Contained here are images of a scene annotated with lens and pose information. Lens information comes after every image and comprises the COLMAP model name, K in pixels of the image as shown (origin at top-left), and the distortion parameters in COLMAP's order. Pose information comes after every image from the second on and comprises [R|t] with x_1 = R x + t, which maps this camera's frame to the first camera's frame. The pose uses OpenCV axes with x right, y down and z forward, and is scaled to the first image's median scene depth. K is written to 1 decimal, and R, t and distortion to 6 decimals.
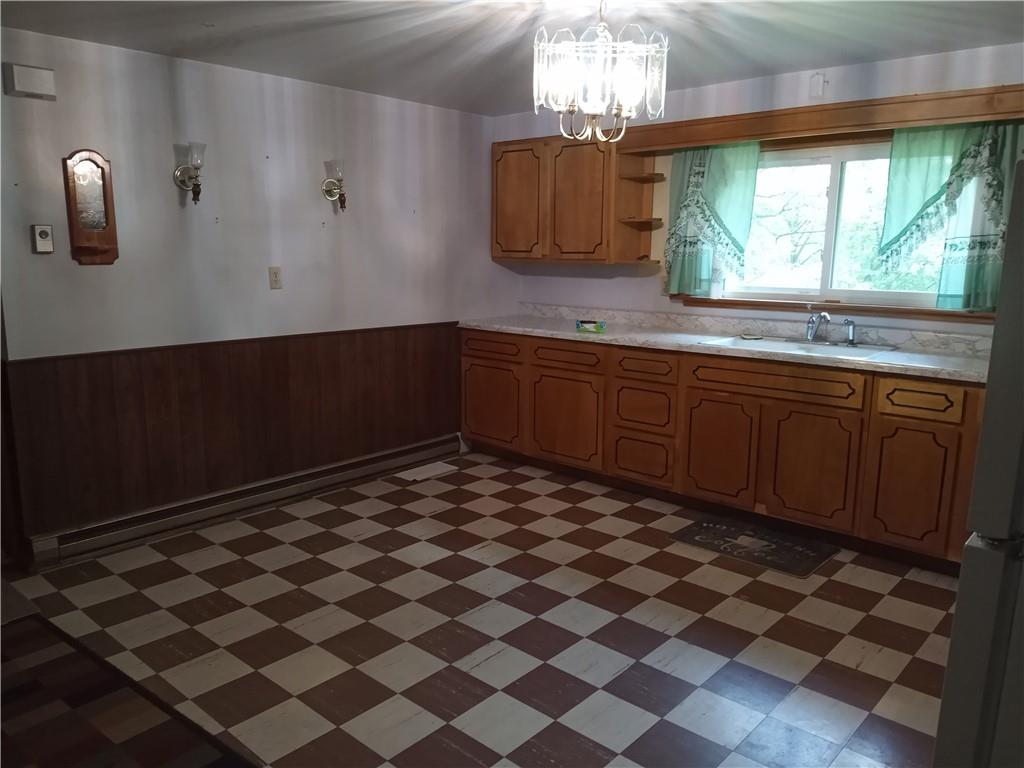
lens RADIAL K [[773.9, 0, 506.3], [0, 773.9, 382.0], [0, 0, 1]] dist [0.155636, -0.242012]
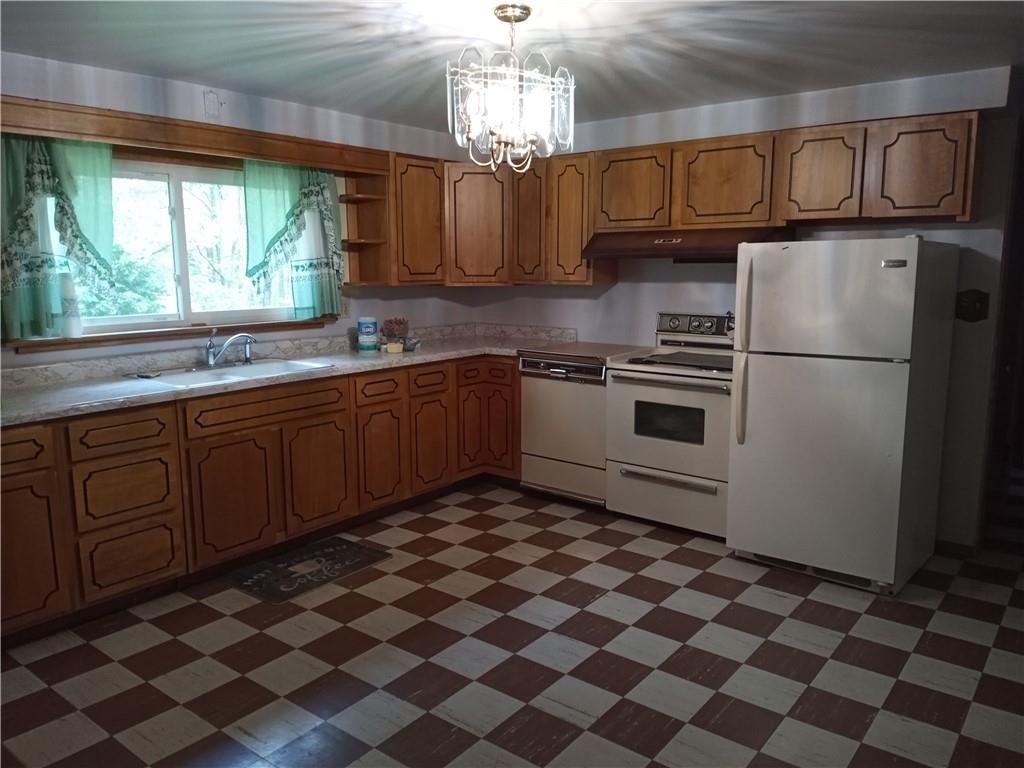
lens RADIAL K [[773.9, 0, 506.3], [0, 773.9, 382.0], [0, 0, 1]] dist [0.155636, -0.242012]
pose [[-0.067215, -0.160372, 0.984765, -0.629118], [0.182572, 0.968356, 0.170162, -0.140897], [-0.980892, 0.191228, -0.035809, 0.732808]]
